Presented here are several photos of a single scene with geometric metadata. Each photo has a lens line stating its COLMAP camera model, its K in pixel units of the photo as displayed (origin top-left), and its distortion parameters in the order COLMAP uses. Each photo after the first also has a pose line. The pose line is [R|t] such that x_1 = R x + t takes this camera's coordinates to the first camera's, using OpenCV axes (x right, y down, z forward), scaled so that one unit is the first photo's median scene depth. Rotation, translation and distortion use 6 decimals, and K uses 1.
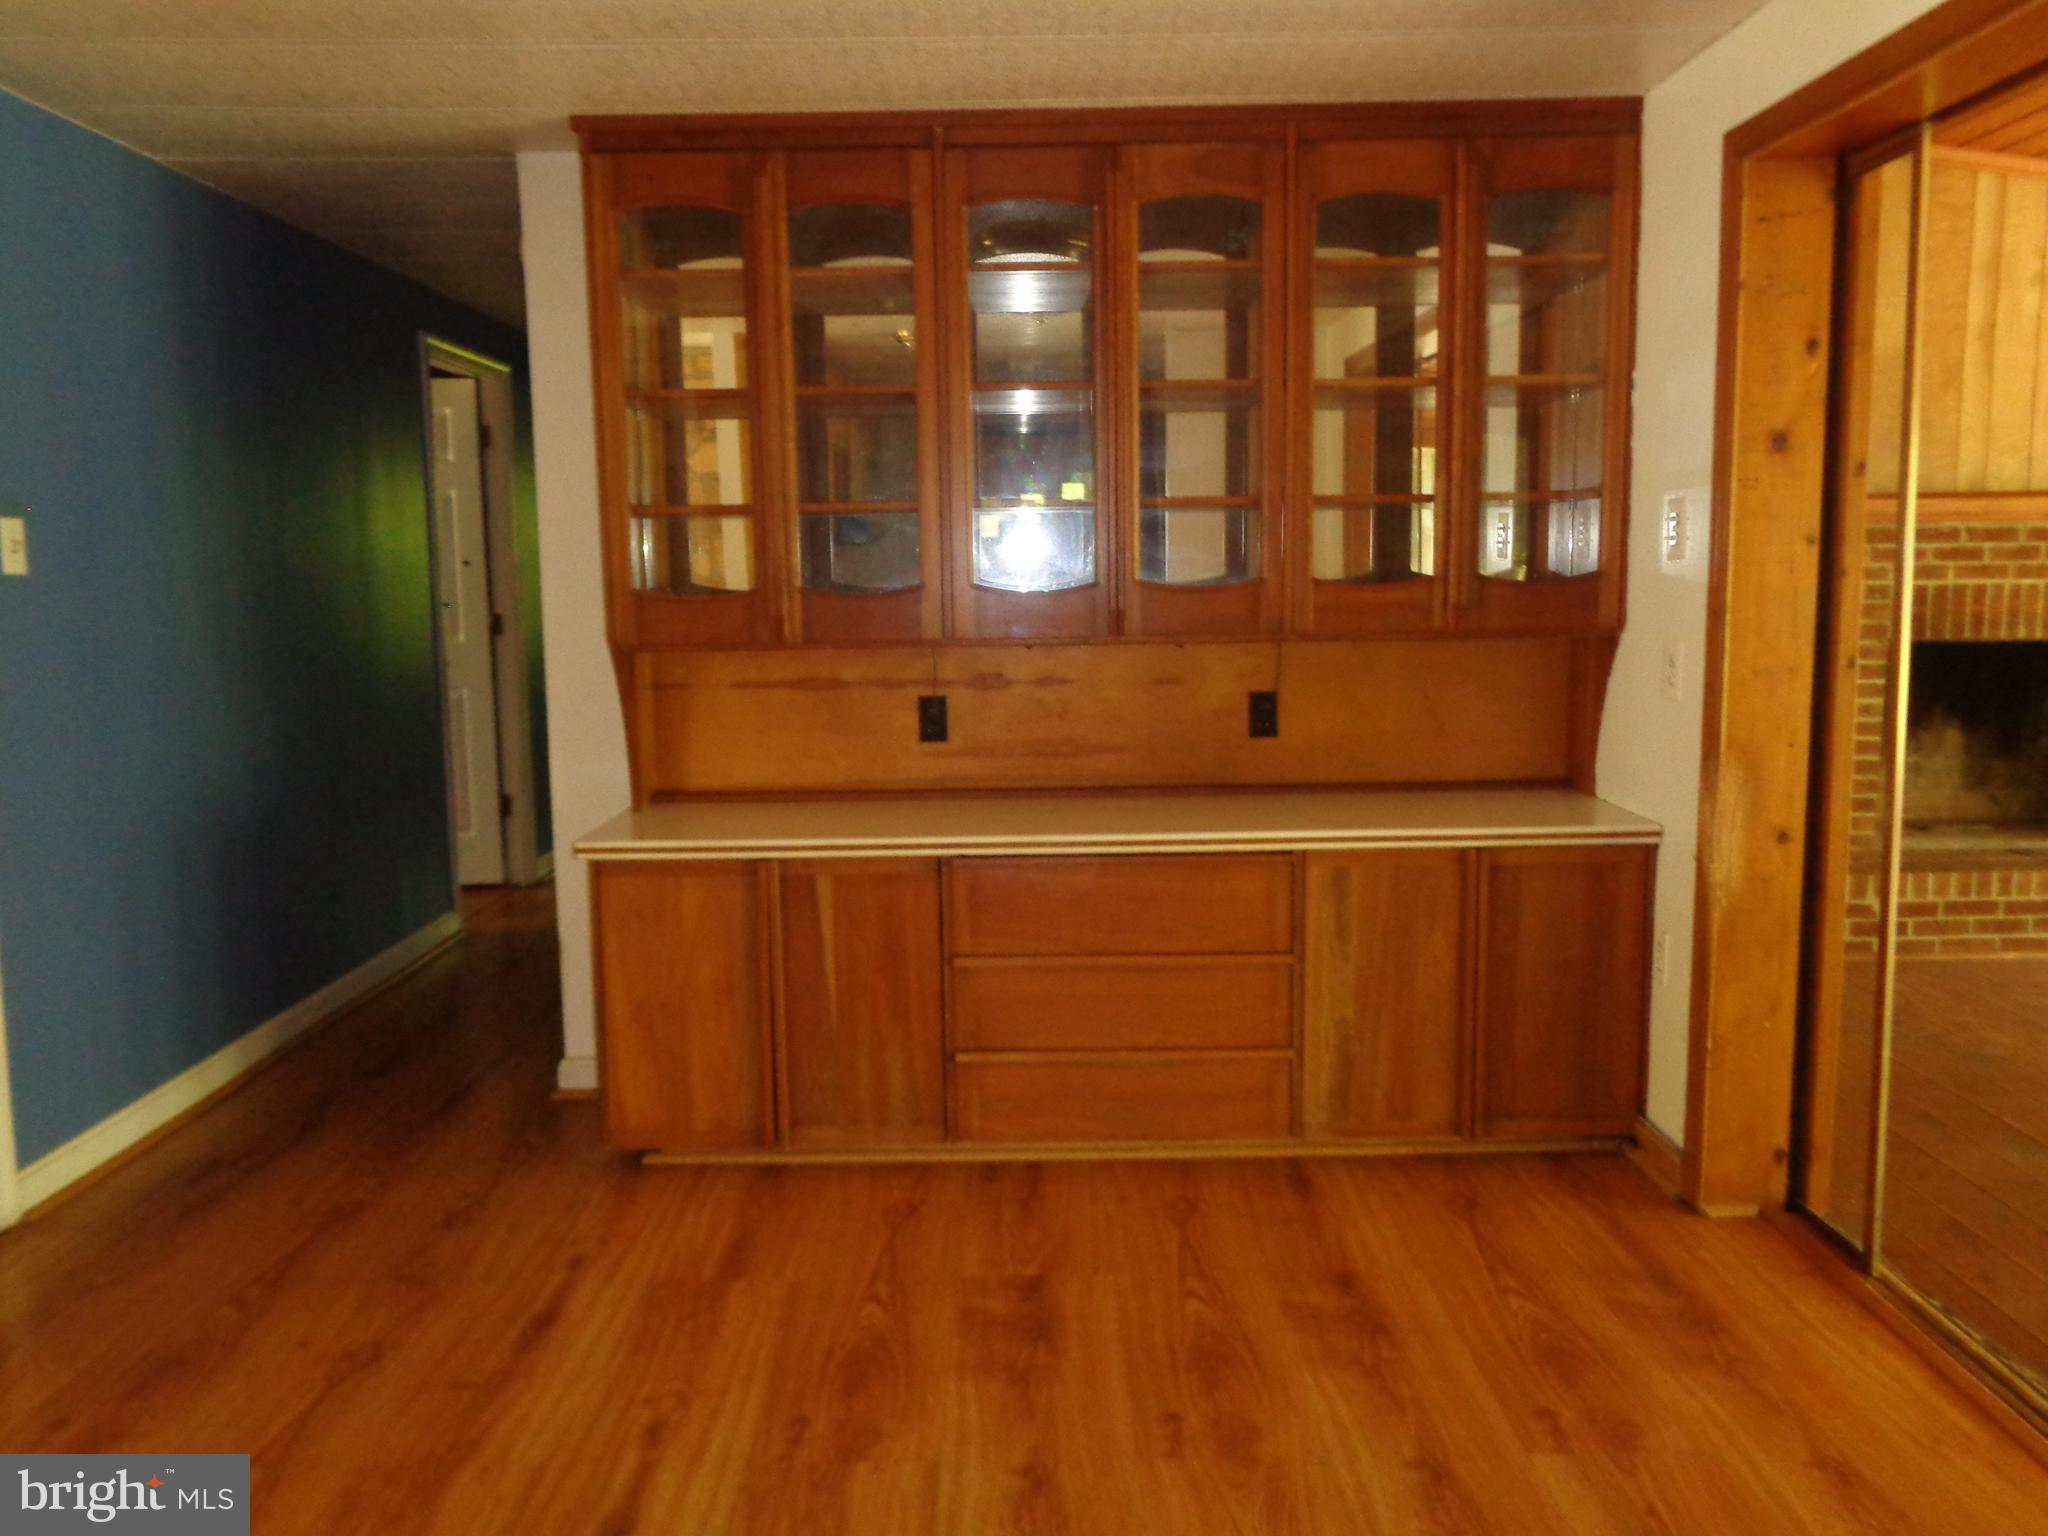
lens RADIAL K [[1531.8, 0, 1024.0], [0, 1531.8, 768.0], [0, 0, 1]] dist [-0.000248, 0.003652]
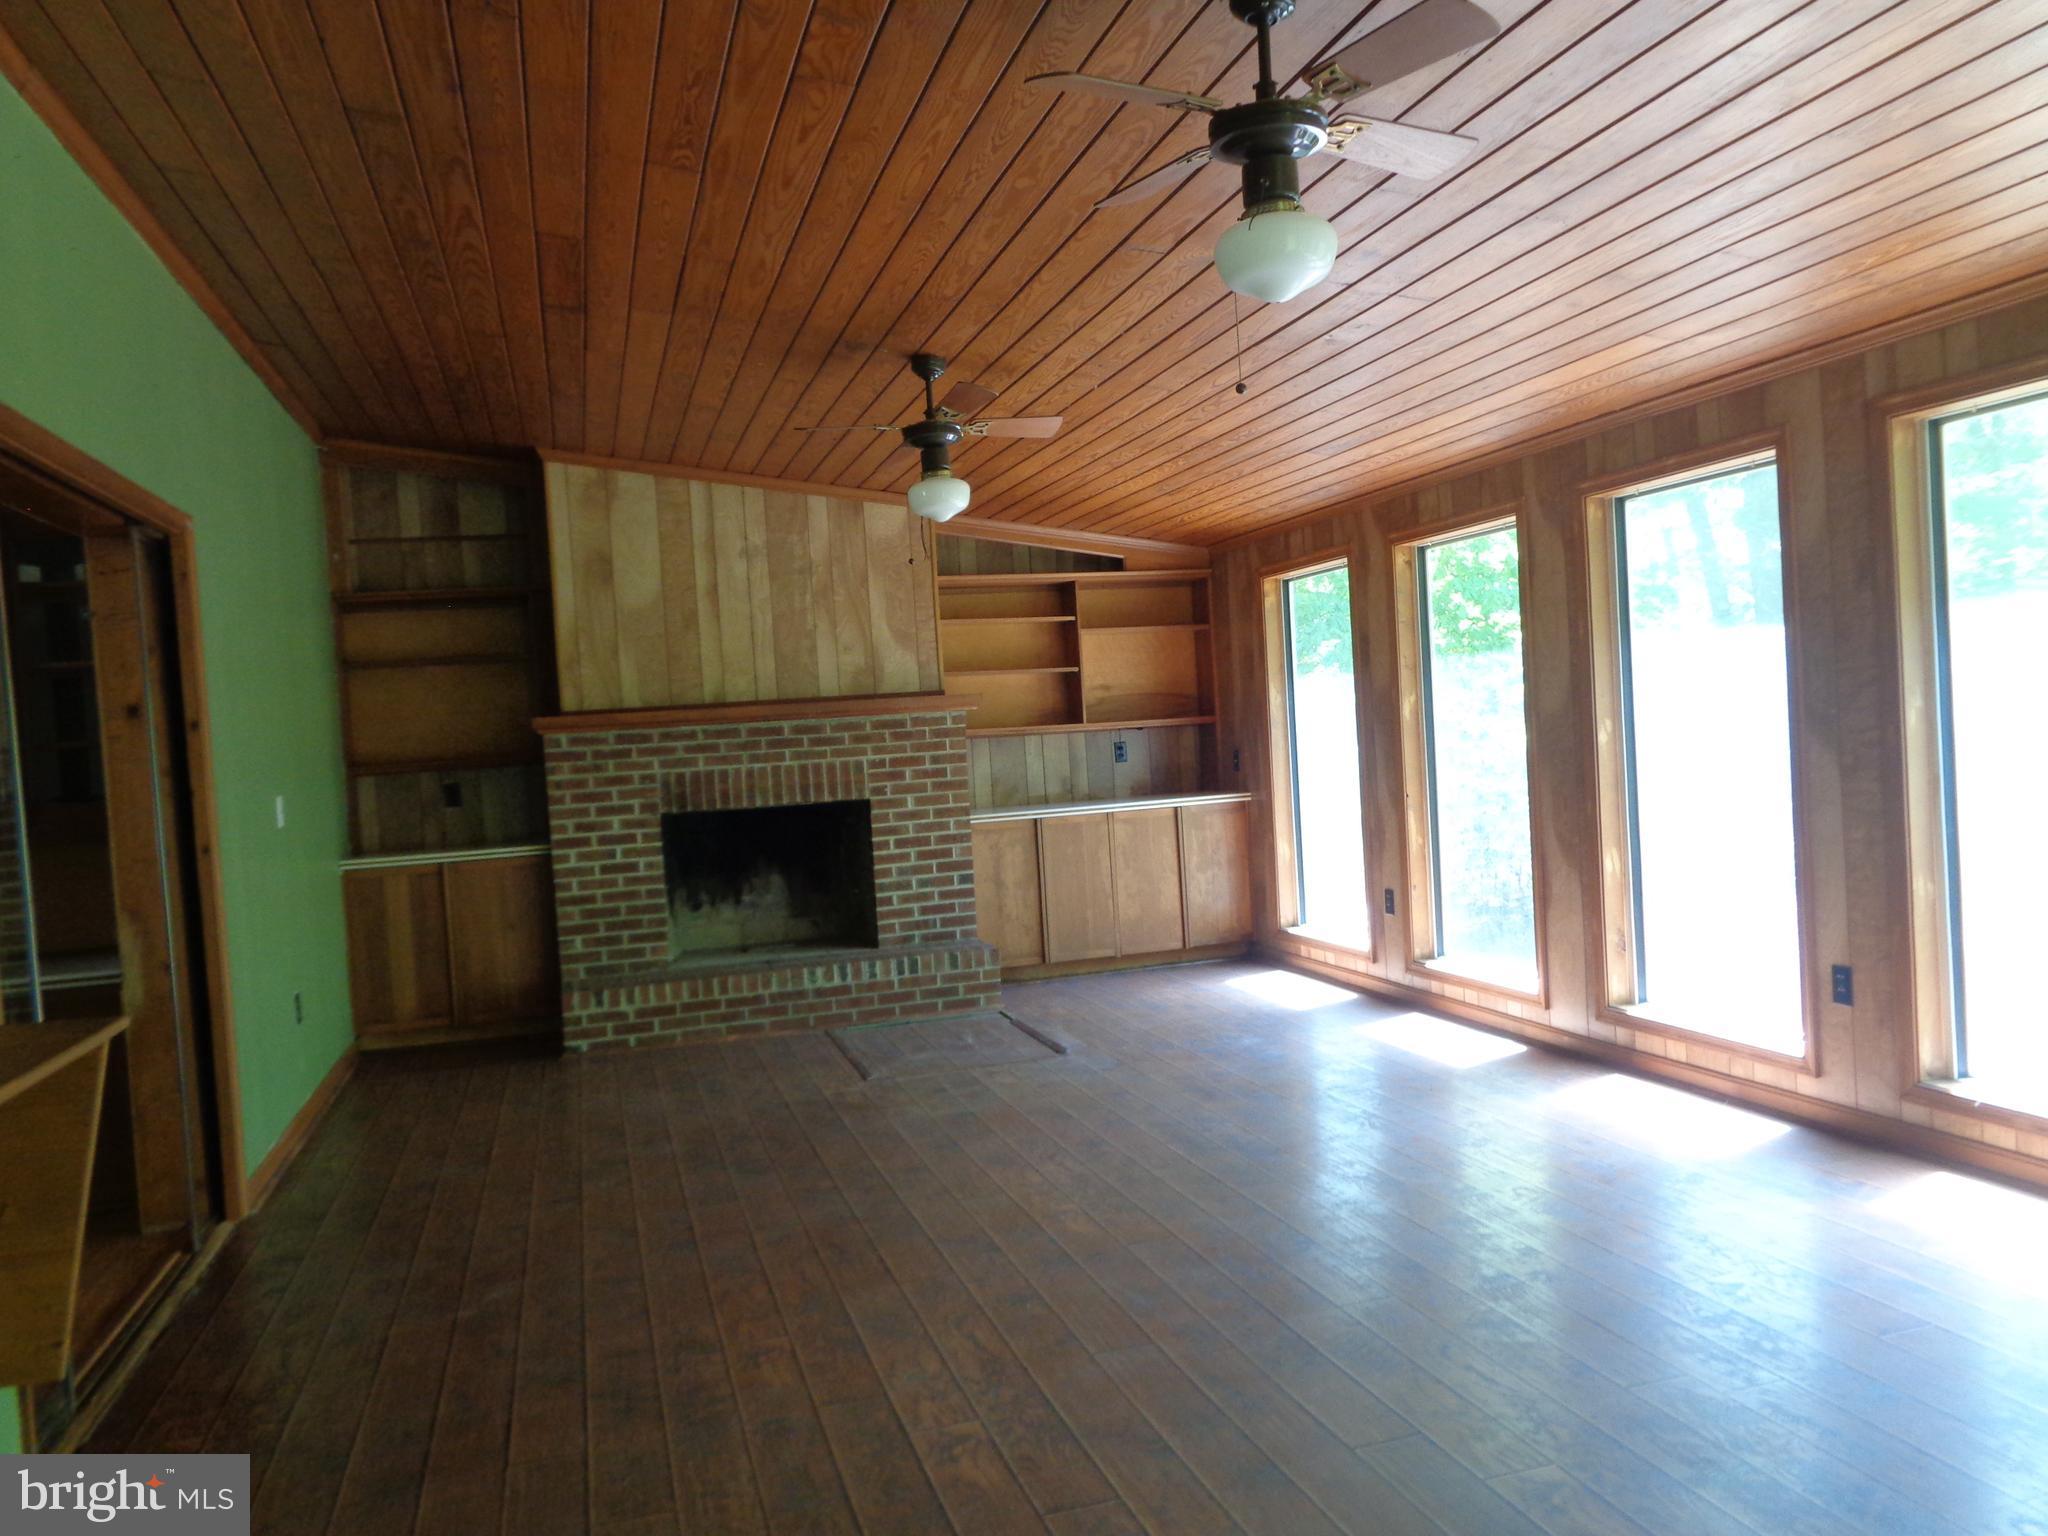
lens RADIAL K [[1531.8, 0, 1024.0], [0, 1531.8, 768.0], [0, 0, 1]] dist [-0.000248, 0.003652]
pose [[0.958853, -0.051622, 0.279170, 0.501692], [0.082851, 0.991406, -0.101241, 0.041183], [-0.271545, 0.120204, 0.954890, -0.392003]]
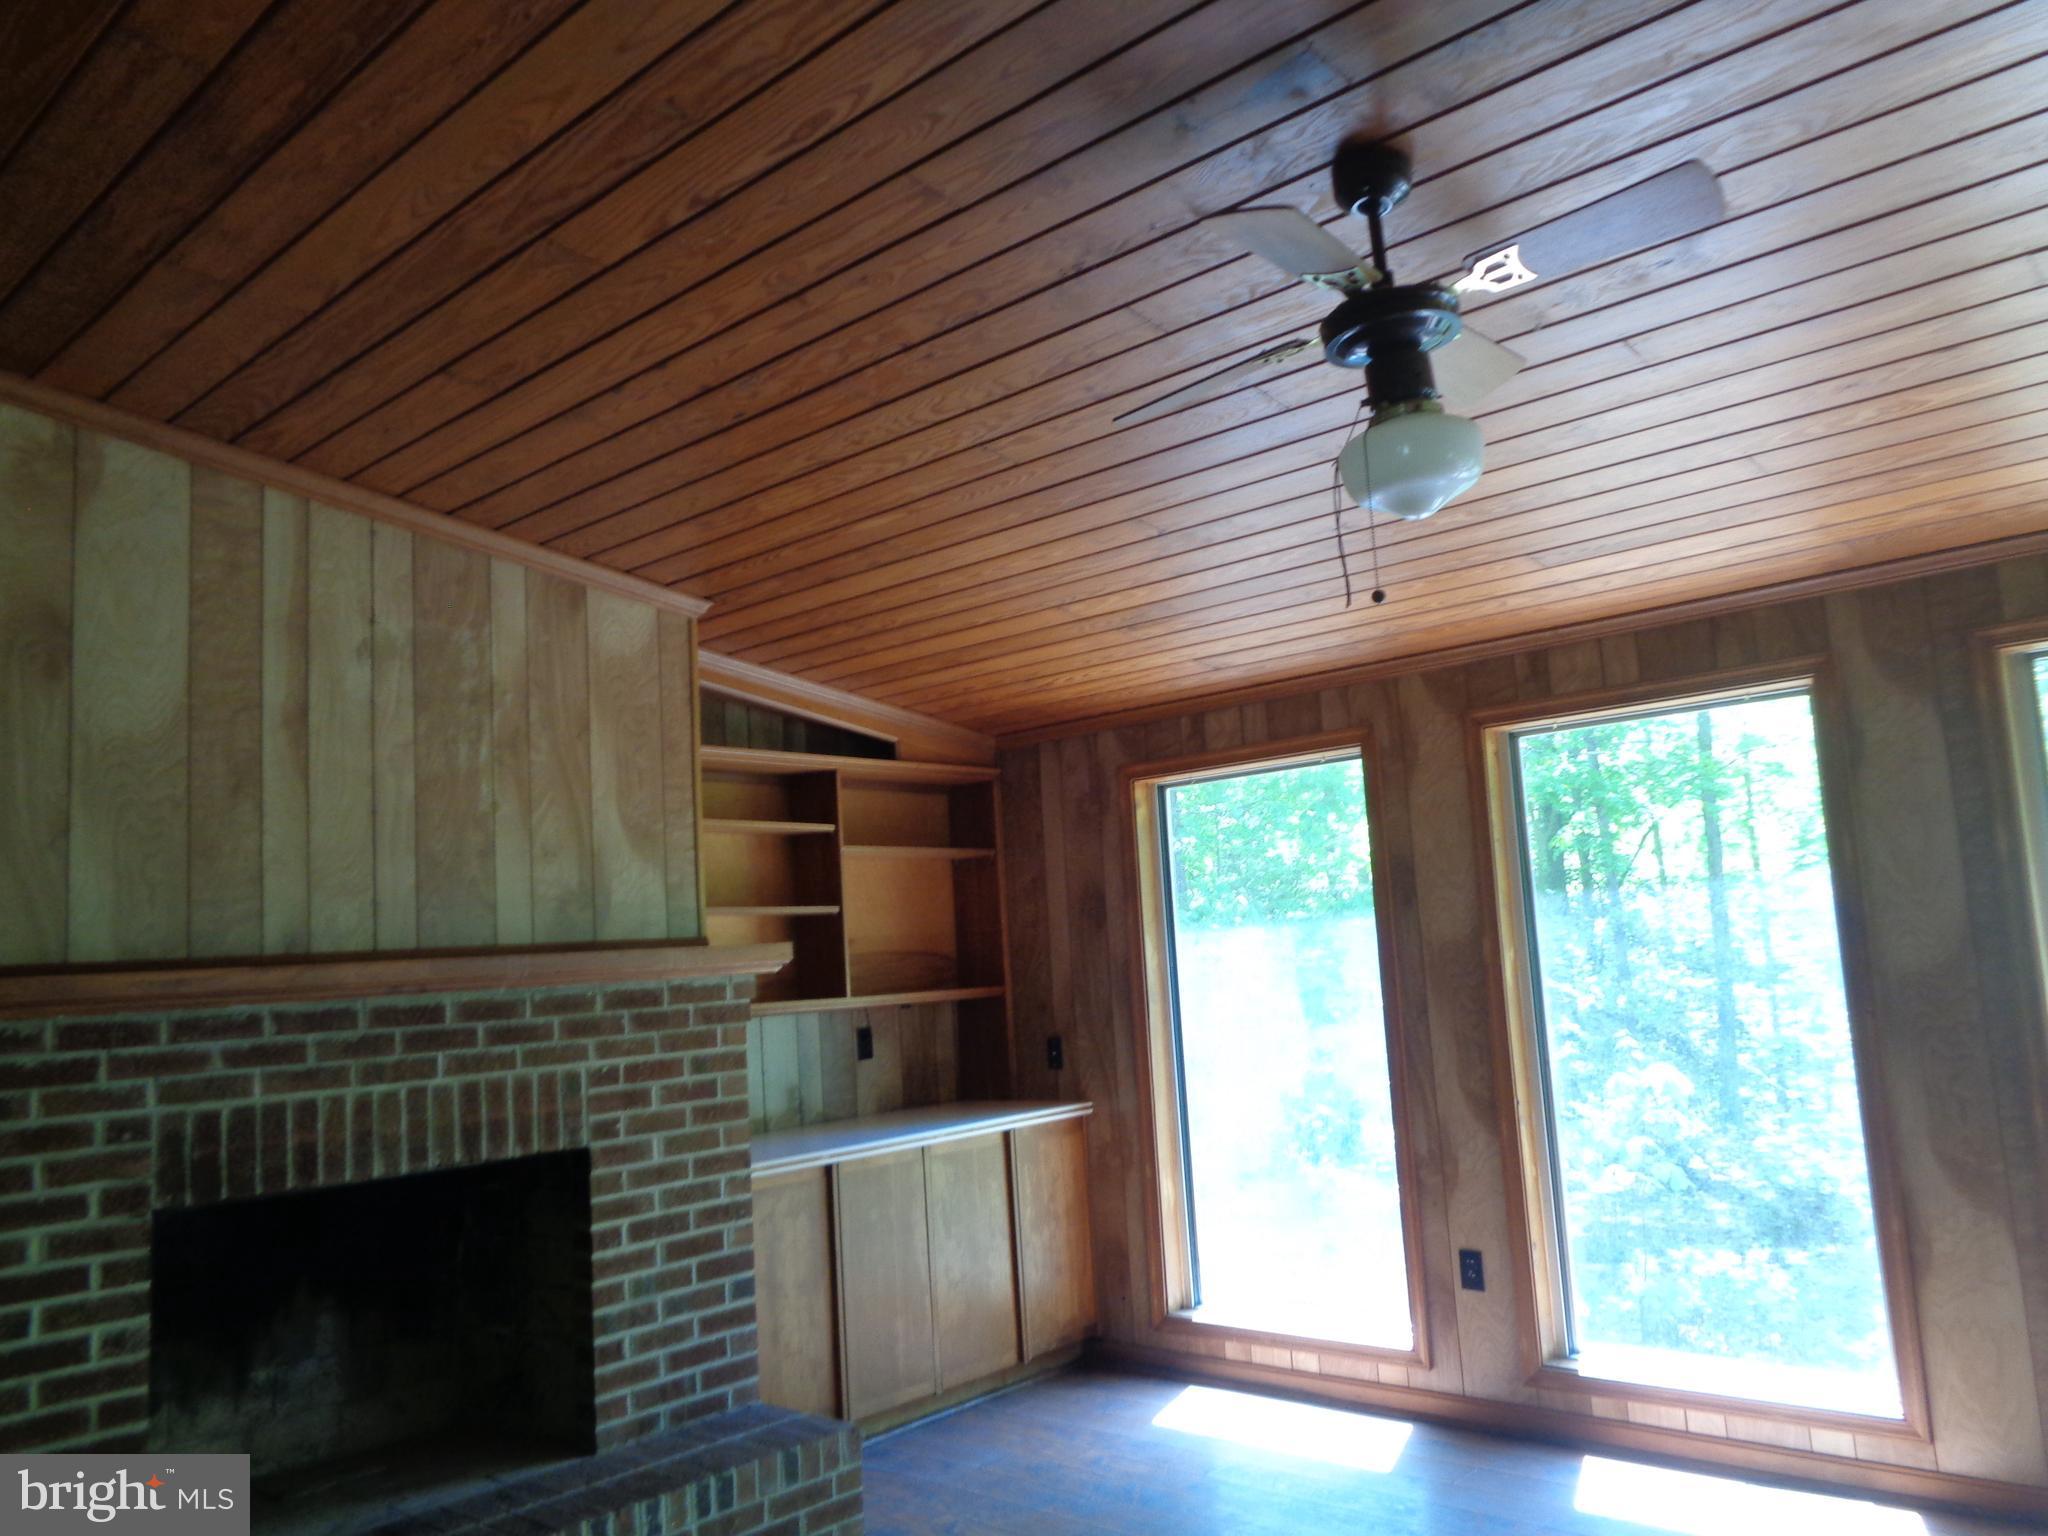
lens RADIAL K [[1531.8, 0, 1024.0], [0, 1531.8, 768.0], [0, 0, 1]] dist [-0.000248, 0.003652]
pose [[0.671864, 0.063880, 0.737915, 0.350010], [0.146098, 0.965271, -0.216582, -0.072323], [-0.726123, 0.253322, 0.639198, 0.349056]]
